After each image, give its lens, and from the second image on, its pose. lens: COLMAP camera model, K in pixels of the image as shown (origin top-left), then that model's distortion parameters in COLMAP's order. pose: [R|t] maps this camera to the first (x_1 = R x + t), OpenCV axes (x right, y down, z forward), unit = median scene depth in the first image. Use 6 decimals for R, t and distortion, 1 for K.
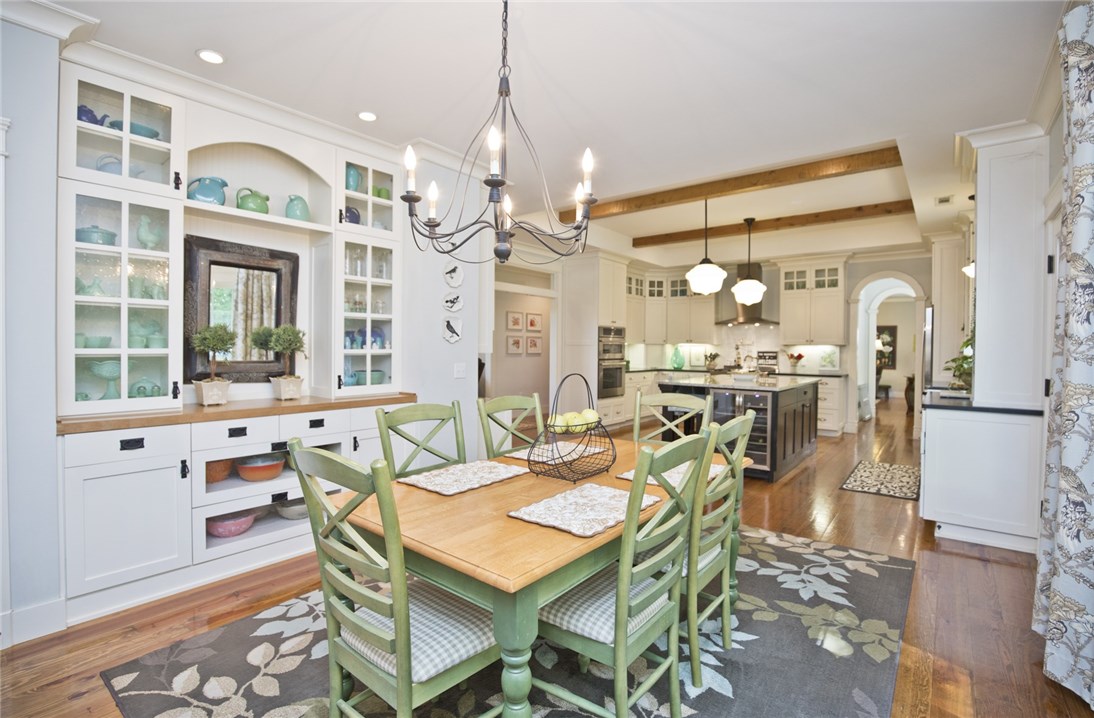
lens RADIAL K [[506.4, 0, 549.2], [0, 506.4, 354.8], [0, 0, 1]] dist [-0.031114, 0.004501]
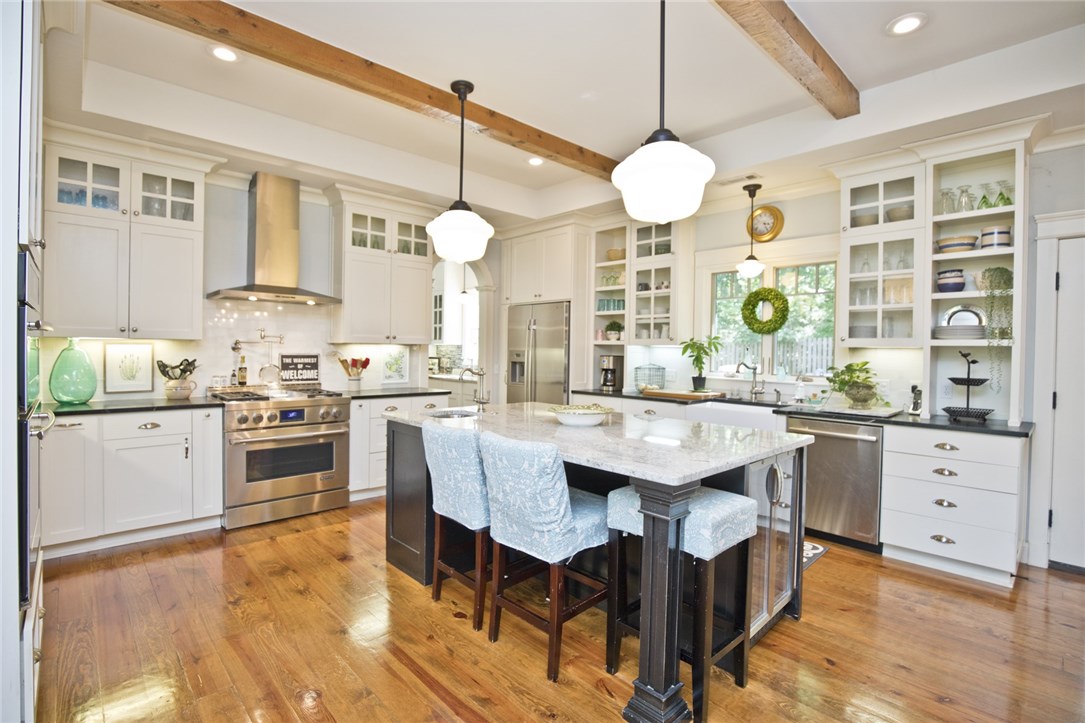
lens RADIAL K [[502.2, 0, 546.2], [0, 502.2, 353.2], [0, 0, 1]] dist [-0.031114, 0.004501]
pose [[0.151558, -0.022471, 0.988193, -0.047944], [-0.008312, 0.999677, 0.024007, -0.024122], [-0.988413, -0.011852, 0.151322, 0.695460]]
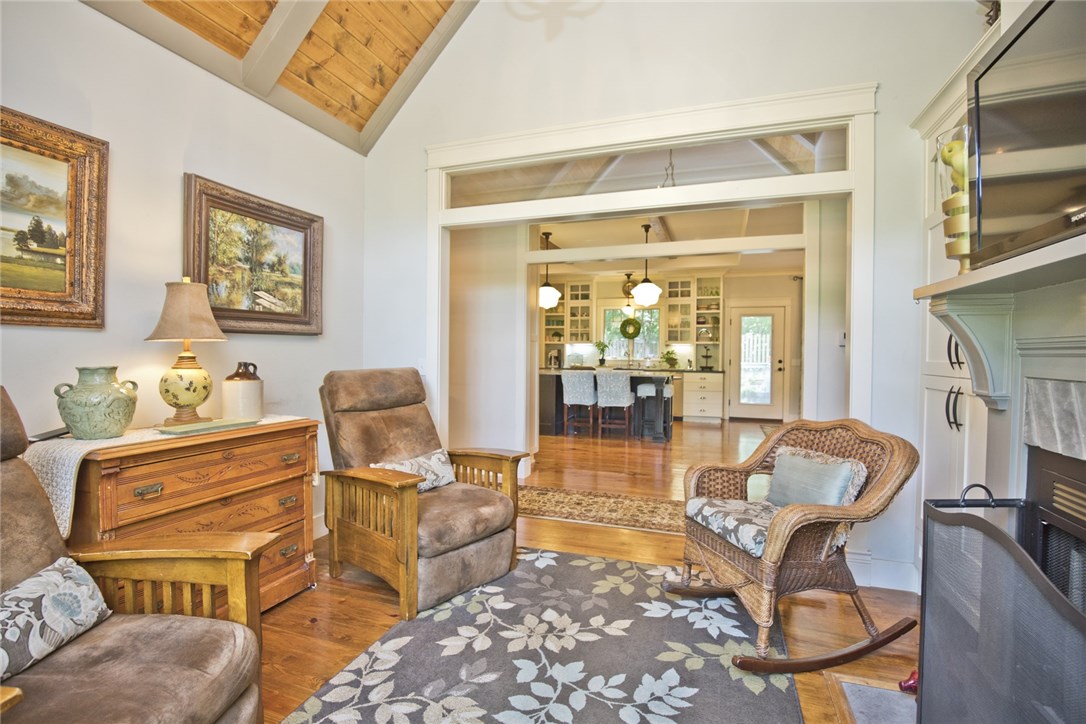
lens RADIAL K [[502.7, 0, 546.2], [0, 502.7, 362.3], [0, 0, 1]] dist [-0.031114, 0.004501]
pose [[-0.316753, -0.034267, 0.947889, -0.569294], [-0.009201, 0.999411, 0.033055, -0.015694], [-0.948463, 0.001749, -0.316882, 1.125725]]
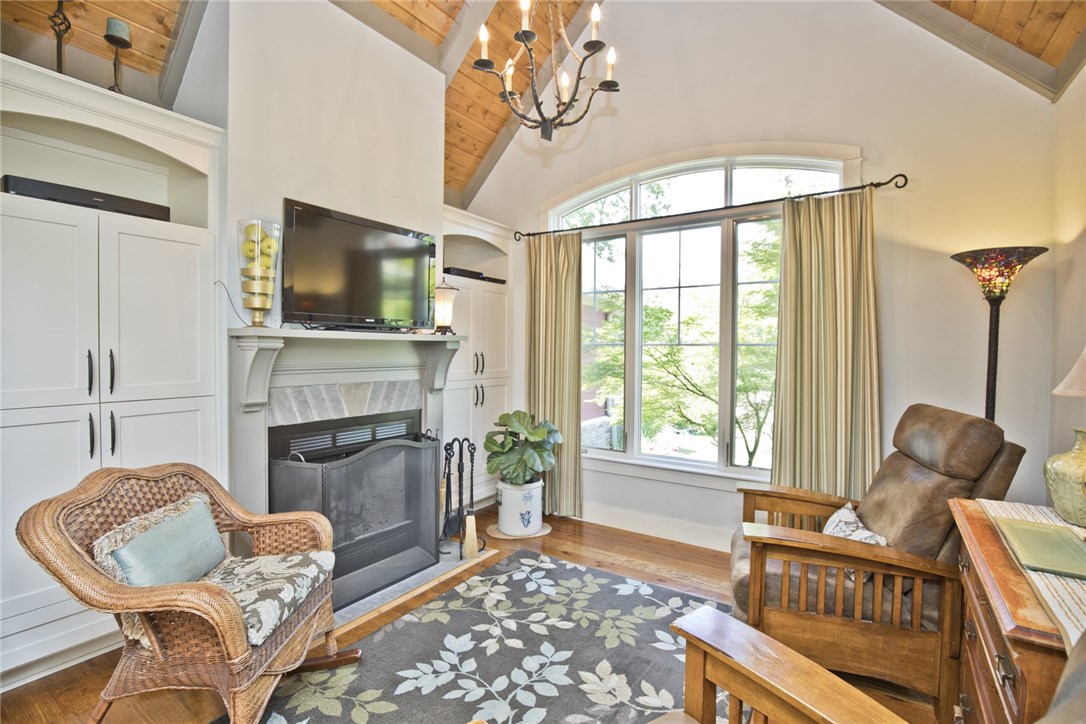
lens RADIAL K [[502.7, 0, 544.4], [0, 502.7, 355.5], [0, 0, 1]] dist [-0.031114, 0.004501]
pose [[0.079032, -0.002258, -0.996869, -0.127556], [-0.008263, 0.999962, -0.002920, -0.026749], [0.996838, 0.008468, 0.079011, 1.046588]]
